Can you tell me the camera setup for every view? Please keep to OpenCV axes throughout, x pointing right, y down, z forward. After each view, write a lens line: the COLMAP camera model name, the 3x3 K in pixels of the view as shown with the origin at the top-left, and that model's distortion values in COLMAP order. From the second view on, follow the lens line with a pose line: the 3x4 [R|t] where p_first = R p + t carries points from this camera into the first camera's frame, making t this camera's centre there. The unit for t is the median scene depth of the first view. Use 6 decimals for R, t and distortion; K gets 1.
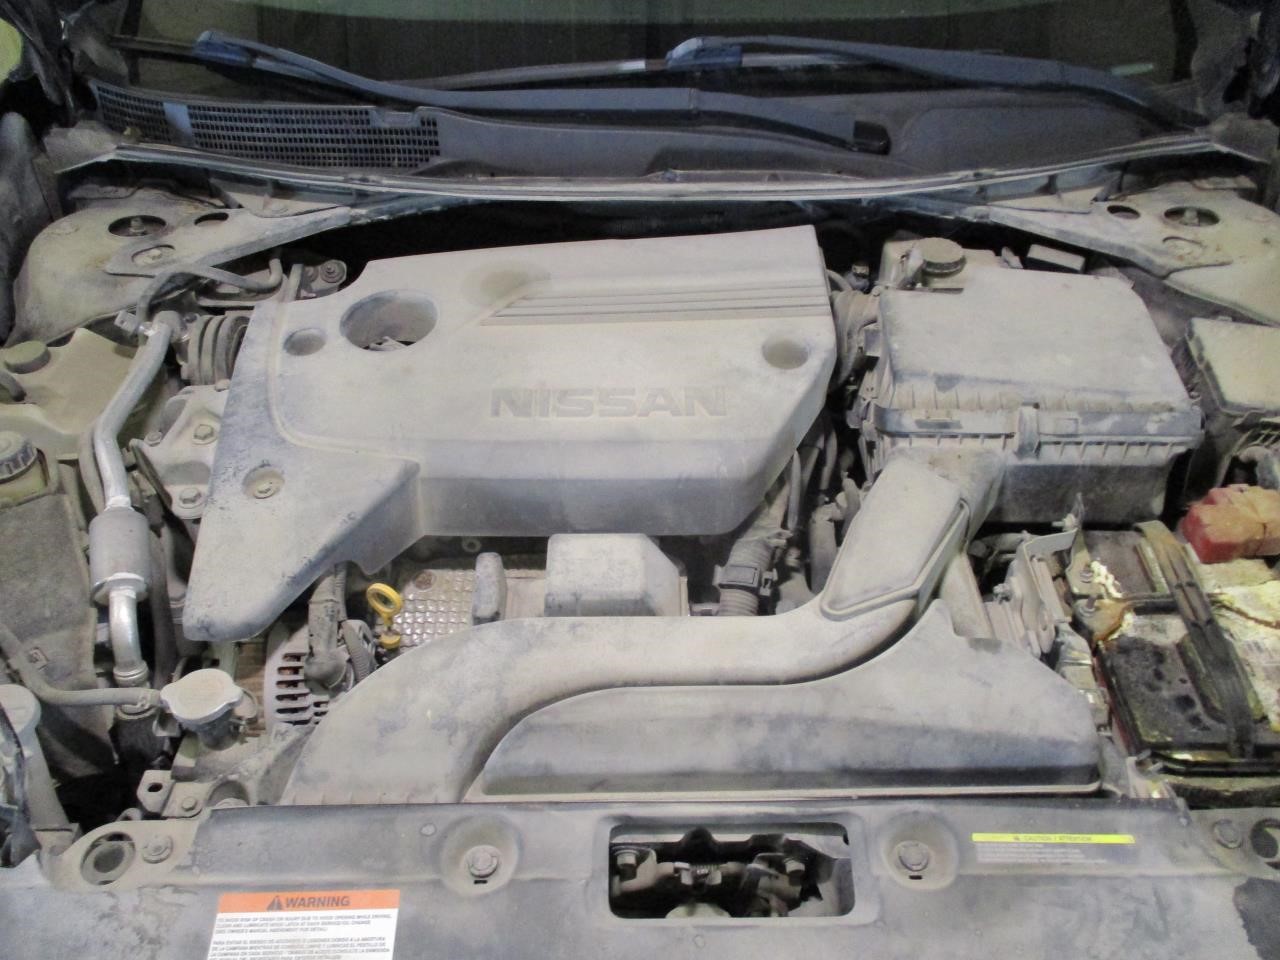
lens RADIAL K [[1053.8, 0, 662.6], [0, 1053.8, 437.2], [0, 0, 1]] dist [-0.034008, 0.006150]
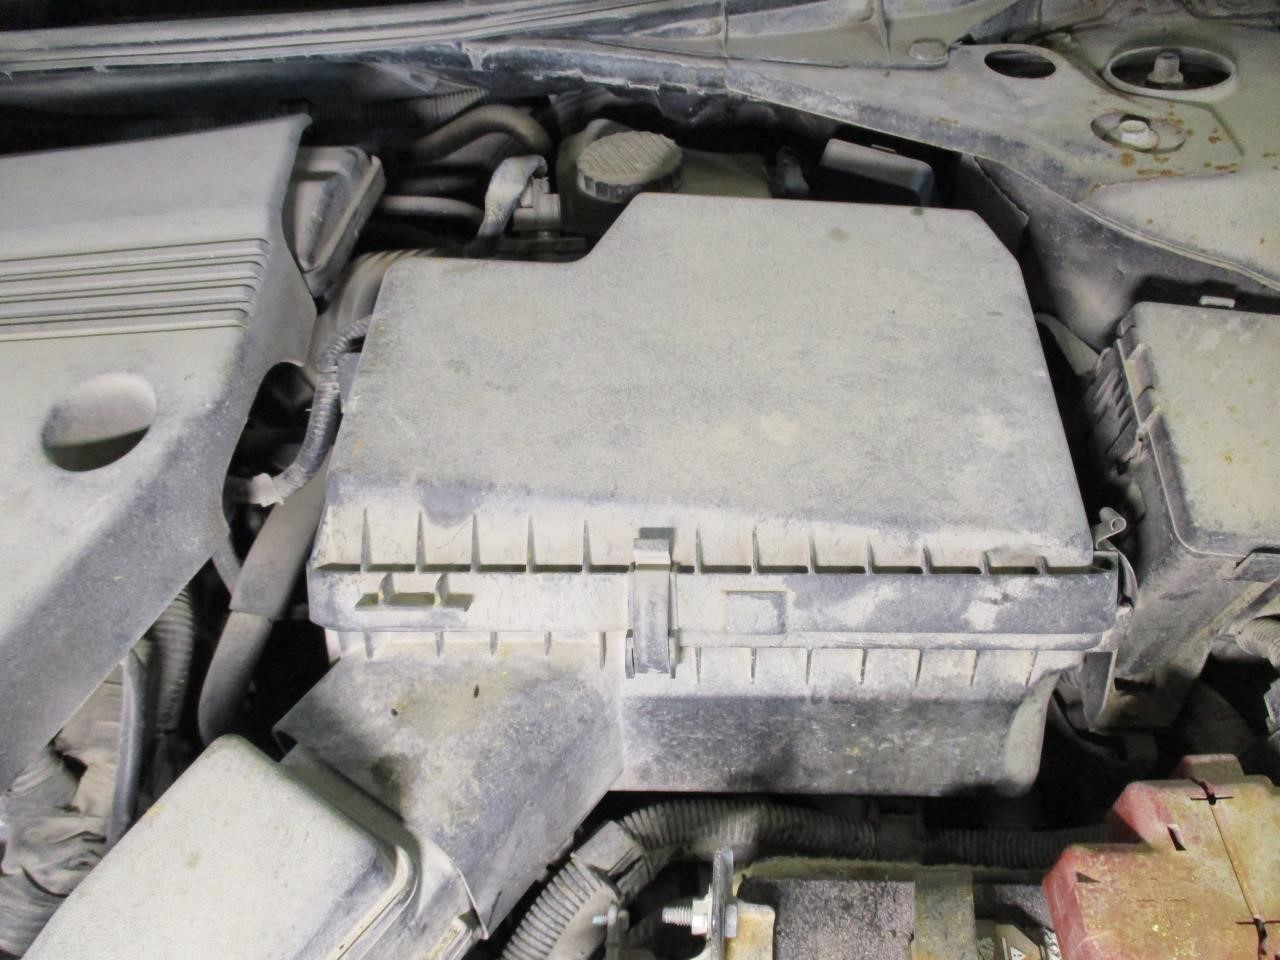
lens RADIAL K [[1053.8, 0, 662.6], [0, 1053.8, 437.2], [0, 0, 1]] dist [-0.034008, 0.006150]
pose [[0.997607, -0.009323, -0.068506, 0.328767], [0.014871, 0.996609, 0.080922, -0.093127], [0.067519, -0.081747, 0.994363, 0.535258]]
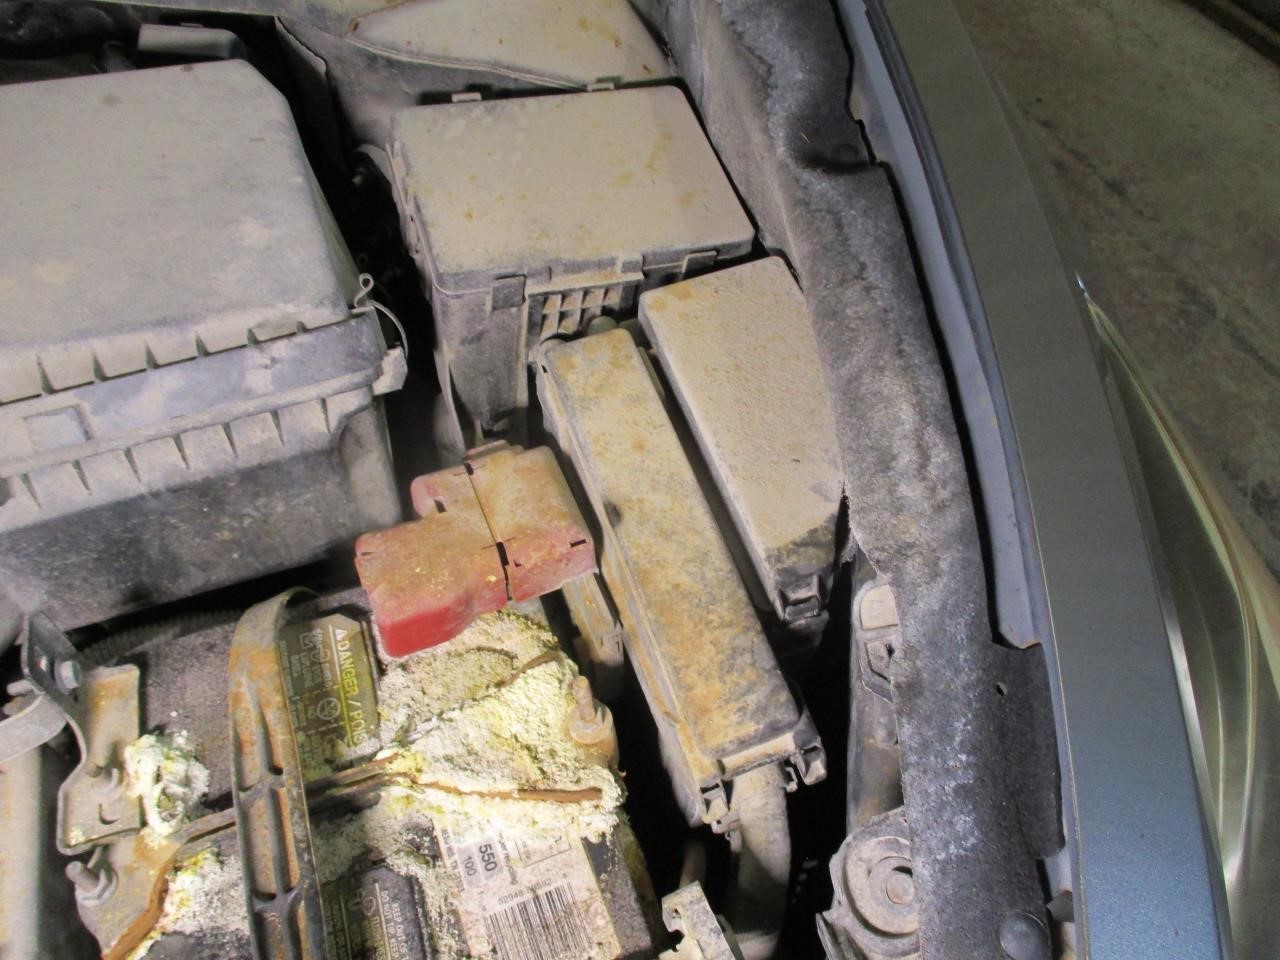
lens RADIAL K [[1053.8, 0, 662.6], [0, 1053.8, 437.2], [0, 0, 1]] dist [-0.034008, 0.006150]
pose [[0.937710, -0.272727, 0.215222, 0.458539], [0.236368, 0.954826, 0.180104, -0.023061], [-0.254619, -0.118014, 0.959814, 0.447076]]
